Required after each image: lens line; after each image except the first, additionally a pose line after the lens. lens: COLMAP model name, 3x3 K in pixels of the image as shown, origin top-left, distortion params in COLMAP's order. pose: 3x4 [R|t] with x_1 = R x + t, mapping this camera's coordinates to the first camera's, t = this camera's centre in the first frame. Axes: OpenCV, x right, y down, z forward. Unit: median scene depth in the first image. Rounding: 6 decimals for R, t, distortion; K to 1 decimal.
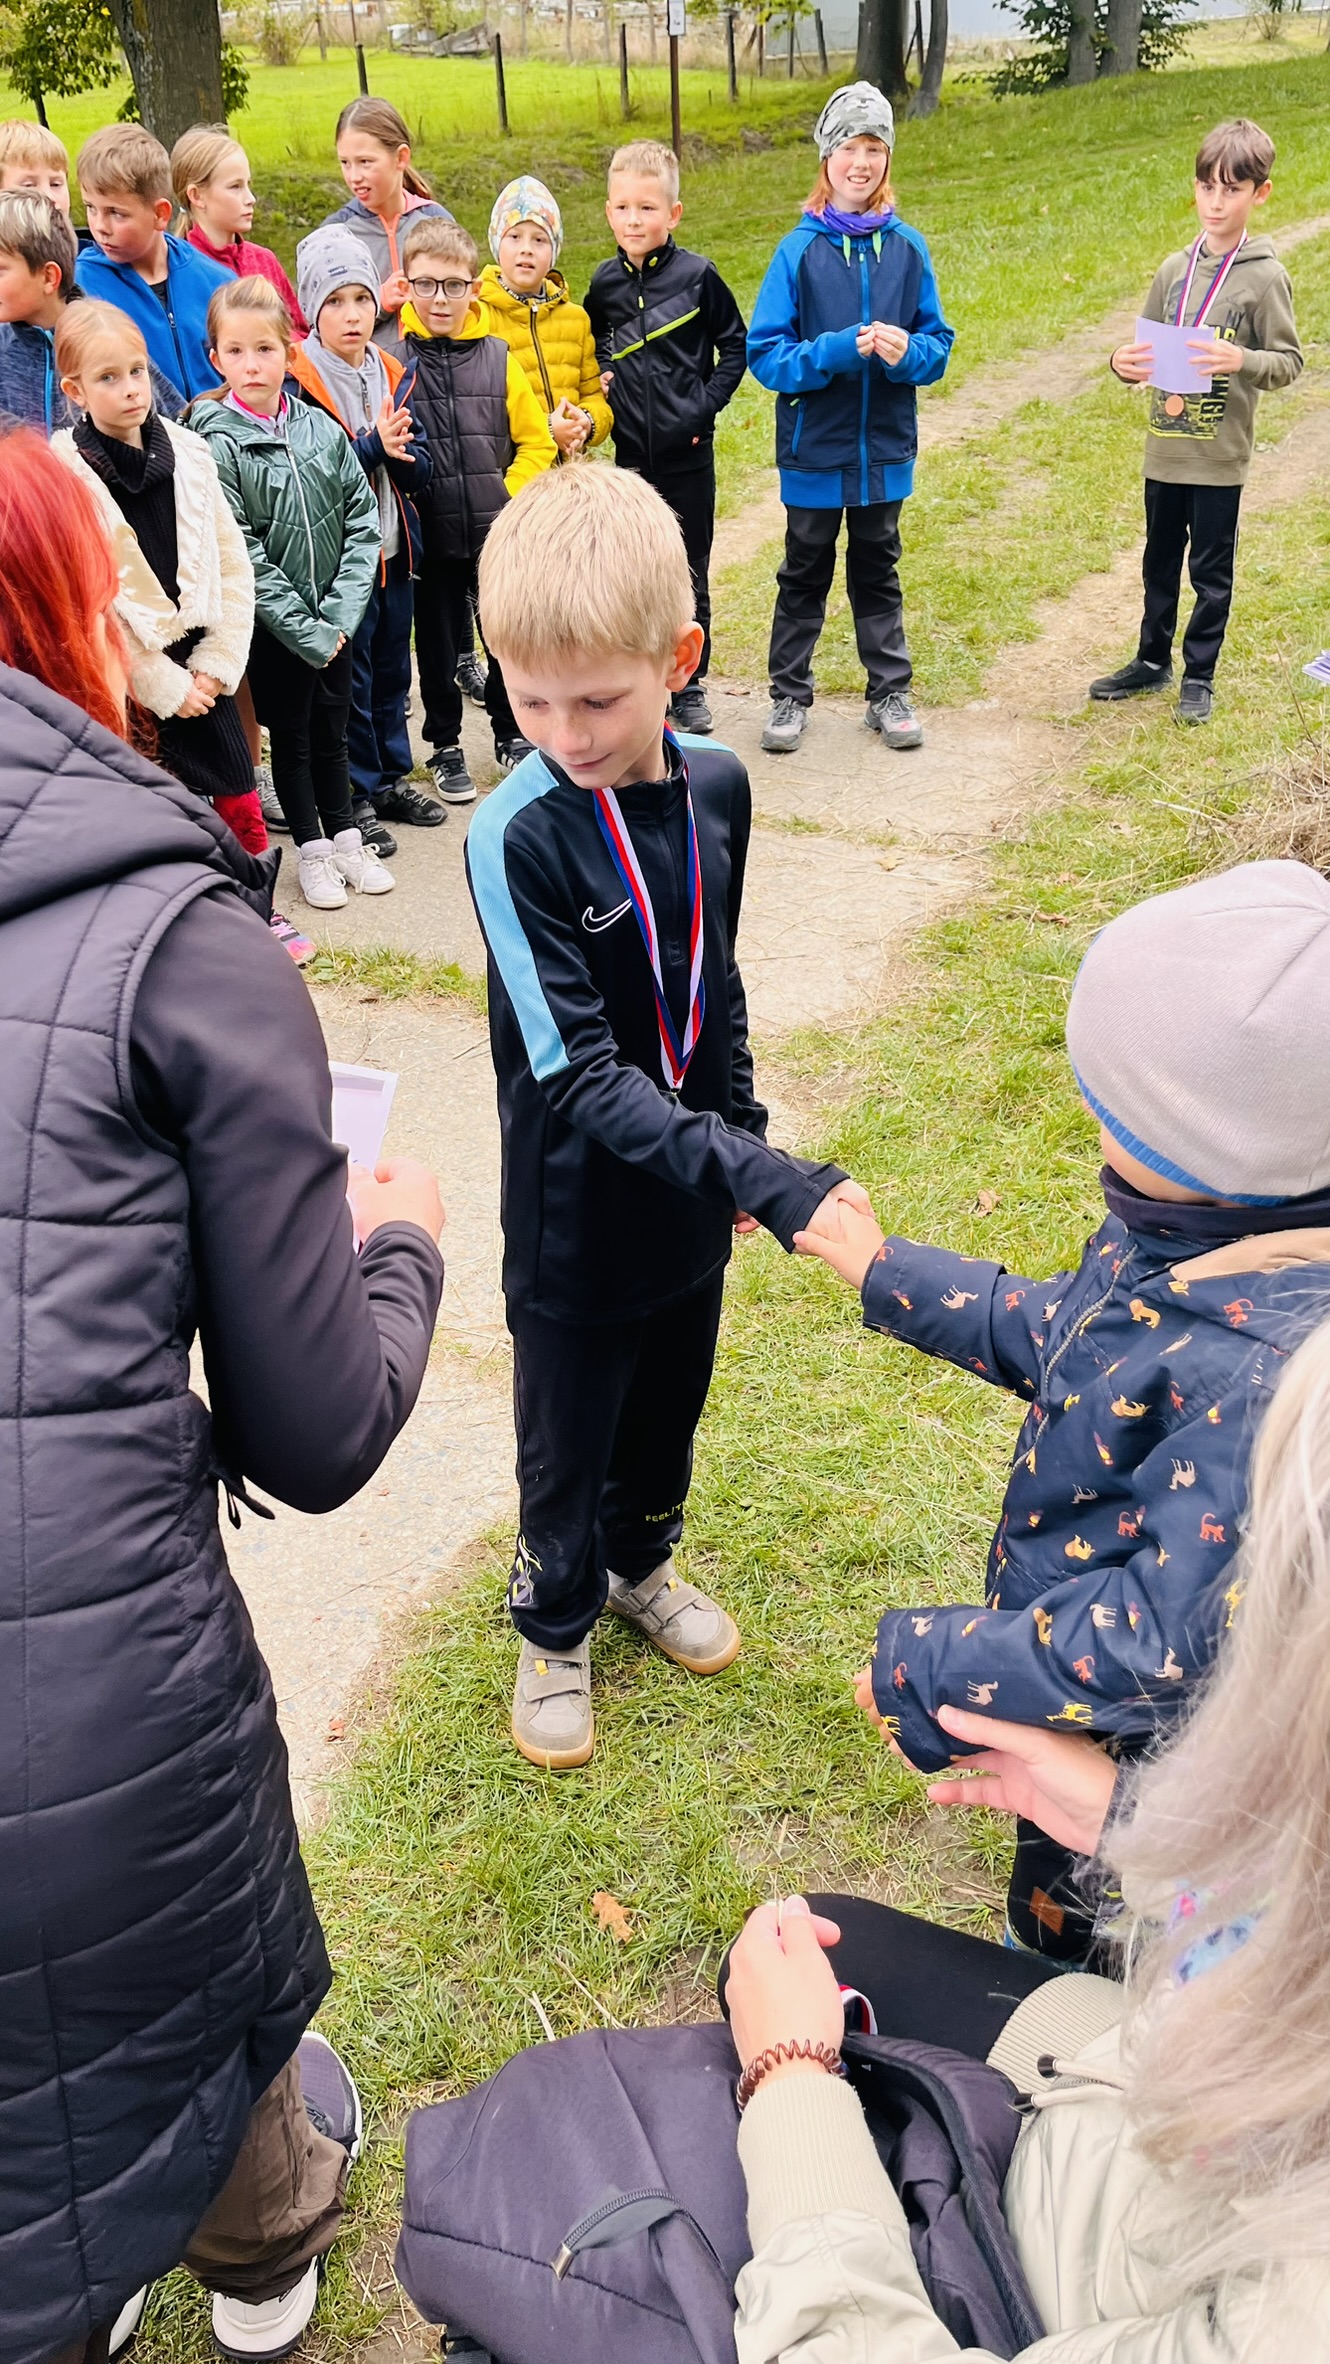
lens RADIAL K [[1791.4, 0, 661.3], [0, 1791.4, 1175.9], [0, 0, 1]] dist [0.072431, -0.094494]
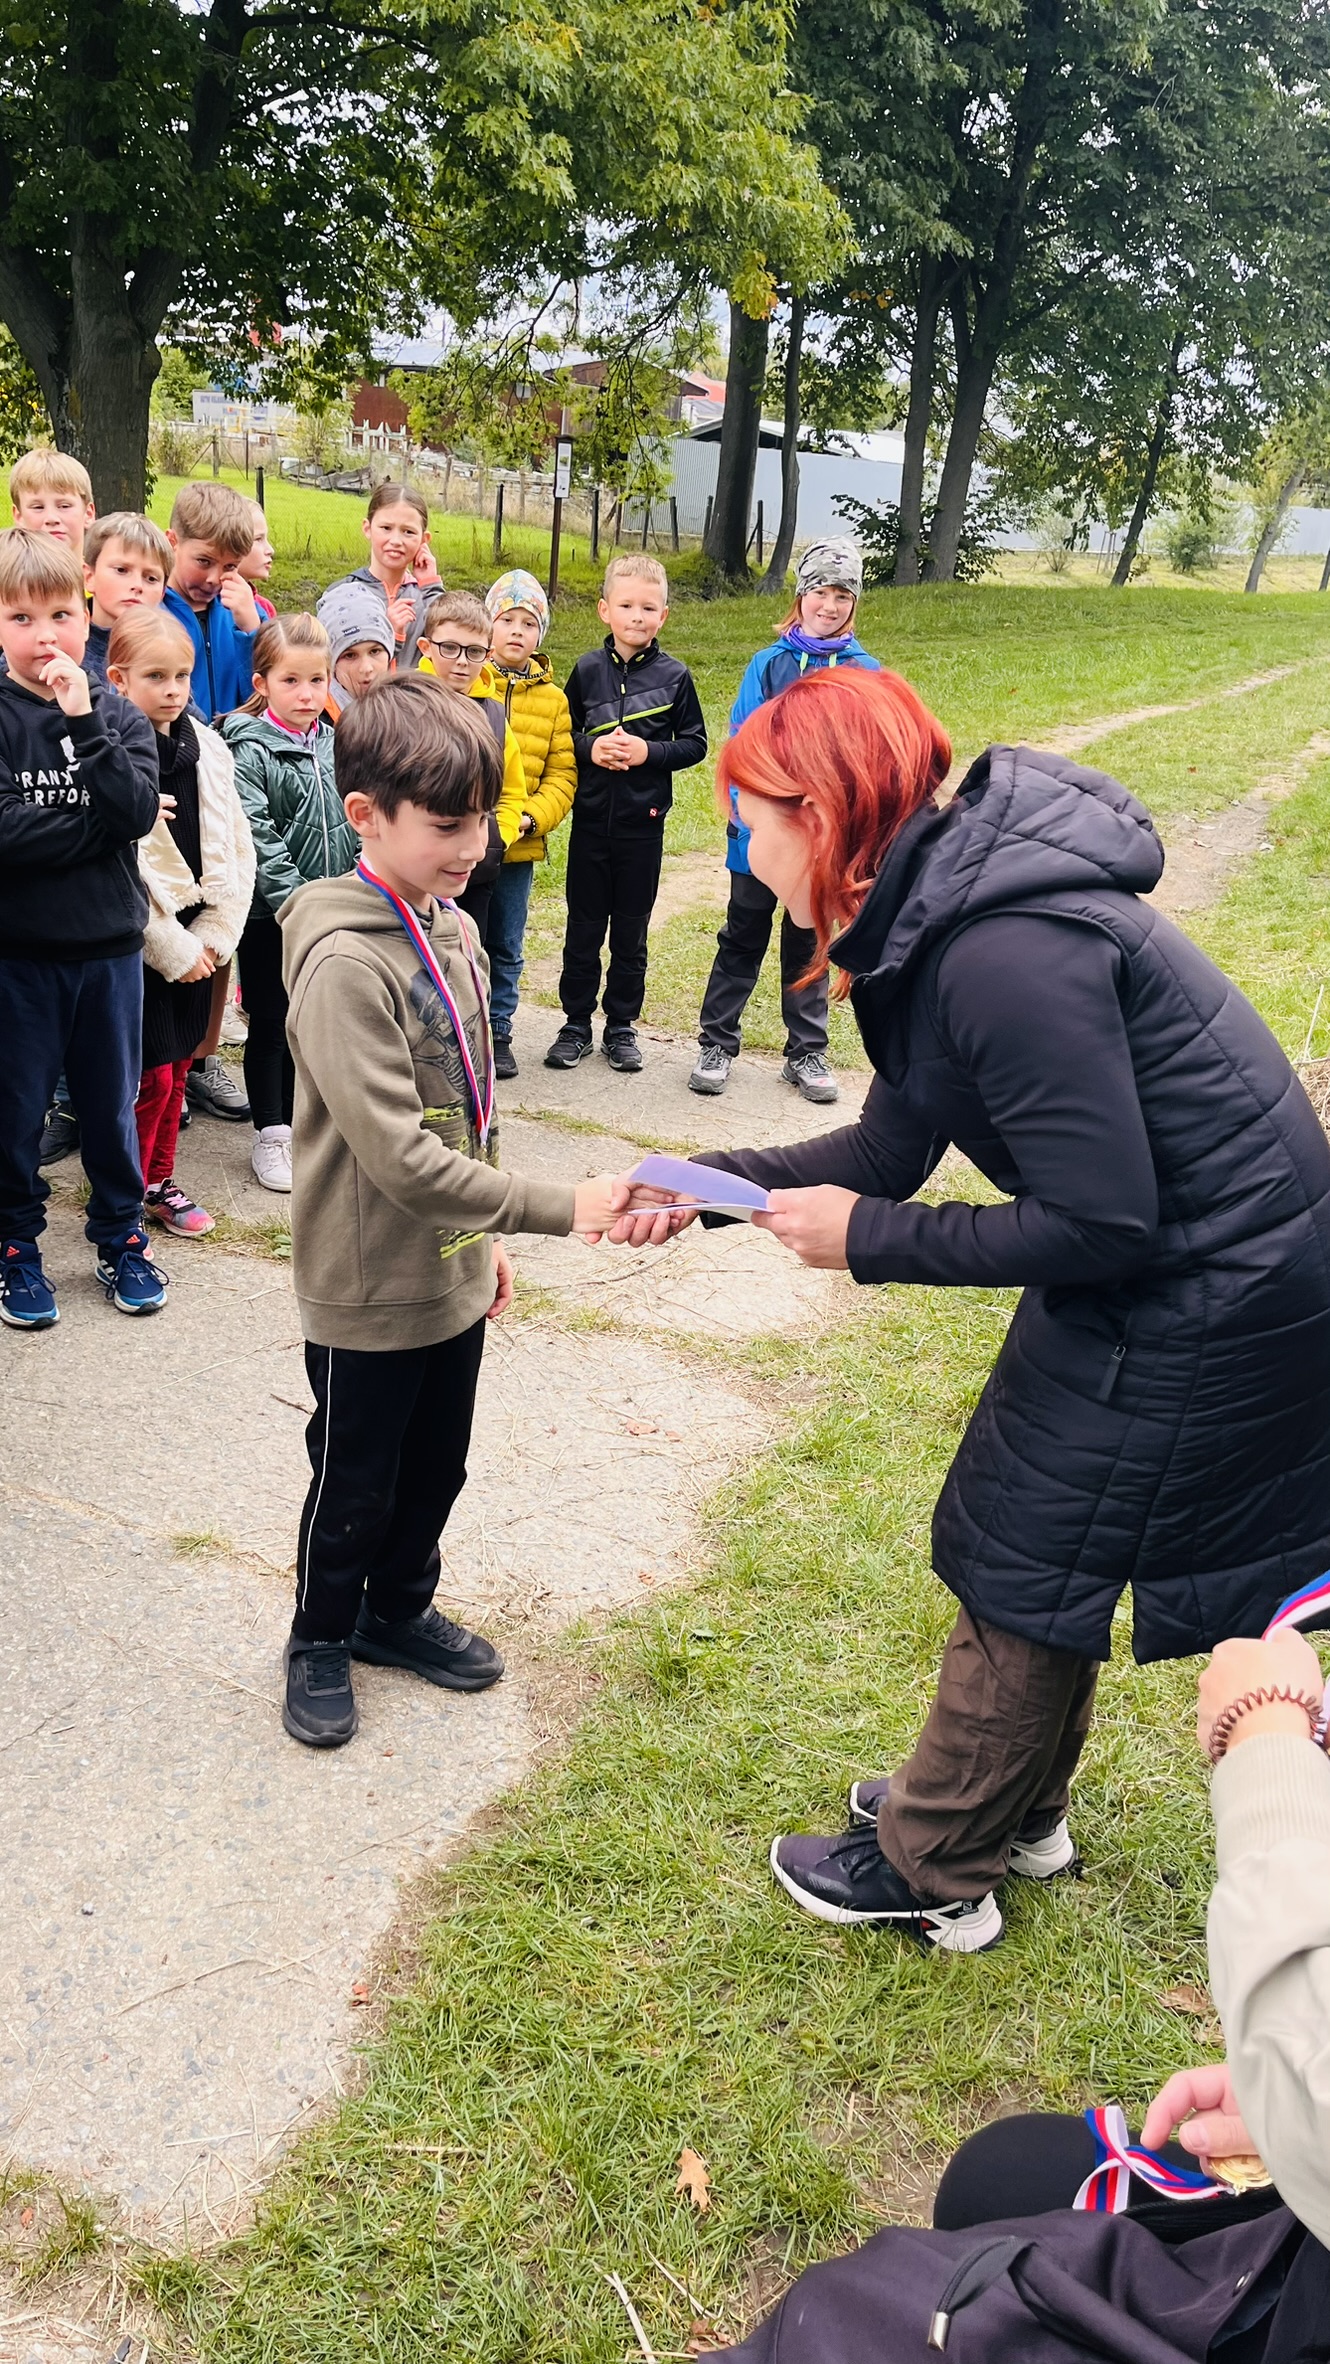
lens RADIAL K [[1791.4, 0, 665.9], [0, 1791.4, 1183.3], [0, 0, 1]] dist [0.072431, -0.094494]
pose [[0.988936, 0.089149, 0.118563, -0.103428], [-0.062967, 0.975965, -0.208634, 0.049381], [-0.134313, 0.198861, 0.970780, -0.010279]]
